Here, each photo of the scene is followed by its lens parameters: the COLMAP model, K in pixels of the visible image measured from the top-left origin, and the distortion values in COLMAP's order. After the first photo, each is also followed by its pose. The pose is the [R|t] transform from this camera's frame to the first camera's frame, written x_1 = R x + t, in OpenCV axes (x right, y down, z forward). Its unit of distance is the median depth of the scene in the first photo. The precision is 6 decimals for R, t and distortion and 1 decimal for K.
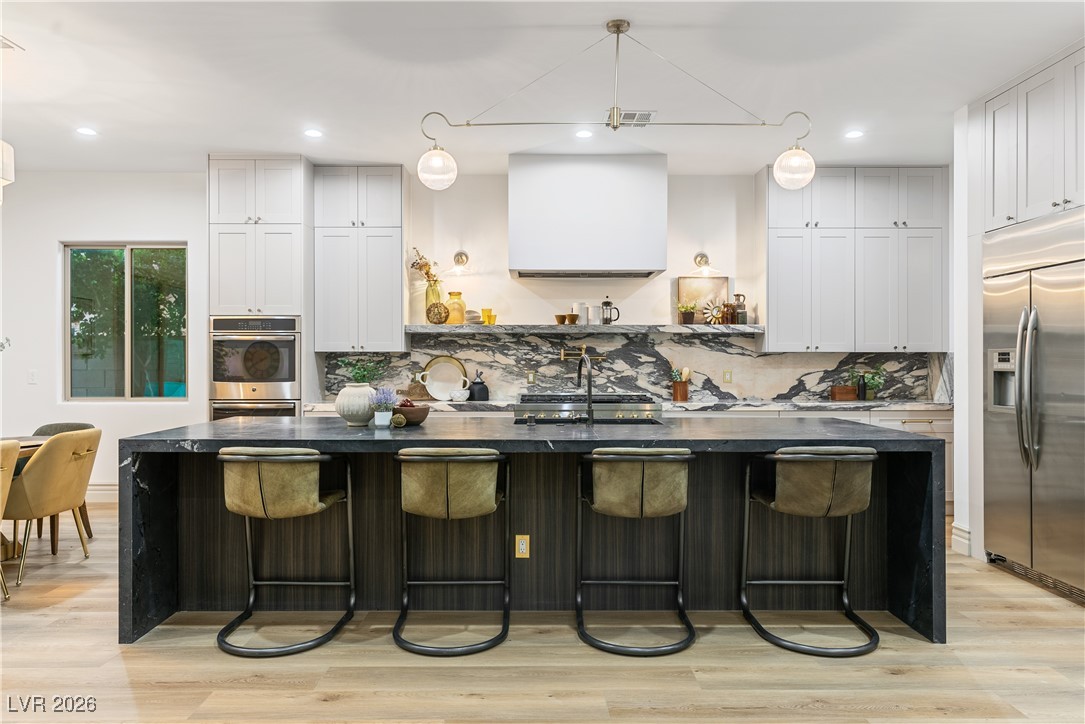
lens RADIAL K [[721.5, 0, 540.7], [0, 721.5, 359.4], [0, 0, 1]] dist [0.010895, 0.002515]
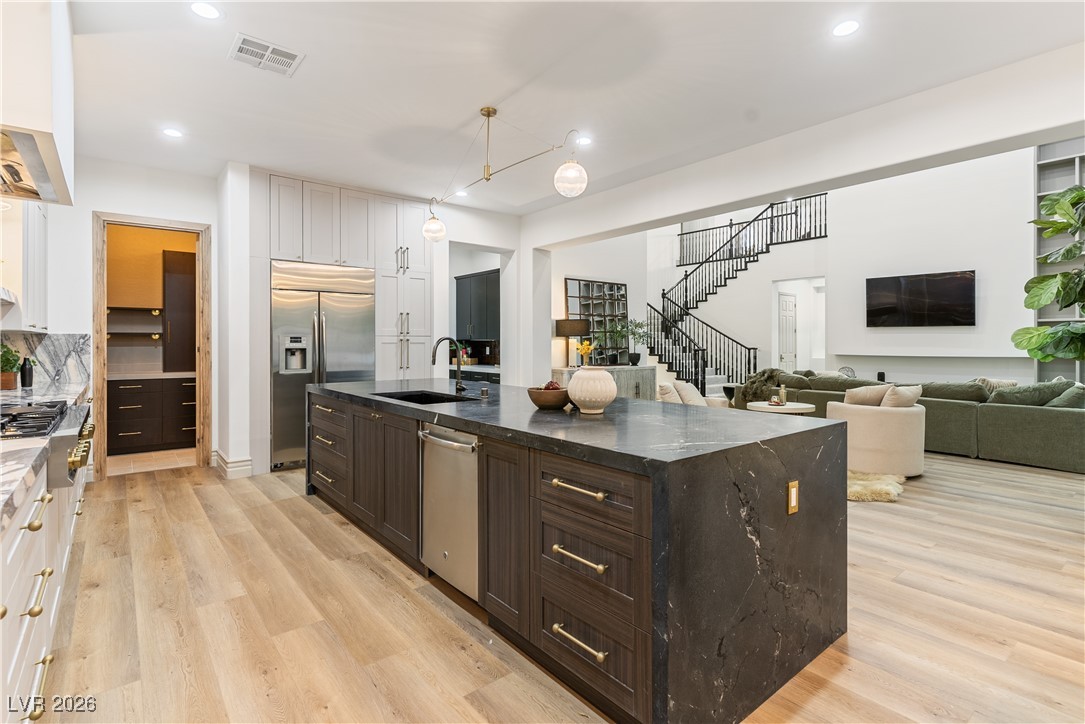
lens RADIAL K [[530.6, 0, 537.0], [0, 530.6, 338.4], [0, 0, 1]] dist [0.003938, -0.001141]
pose [[-0.627968, 0.005018, 0.778223, -0.641783], [-0.001051, 0.999973, -0.007296, 0.001939], [-0.778239, -0.005399, -0.627945, 1.308127]]
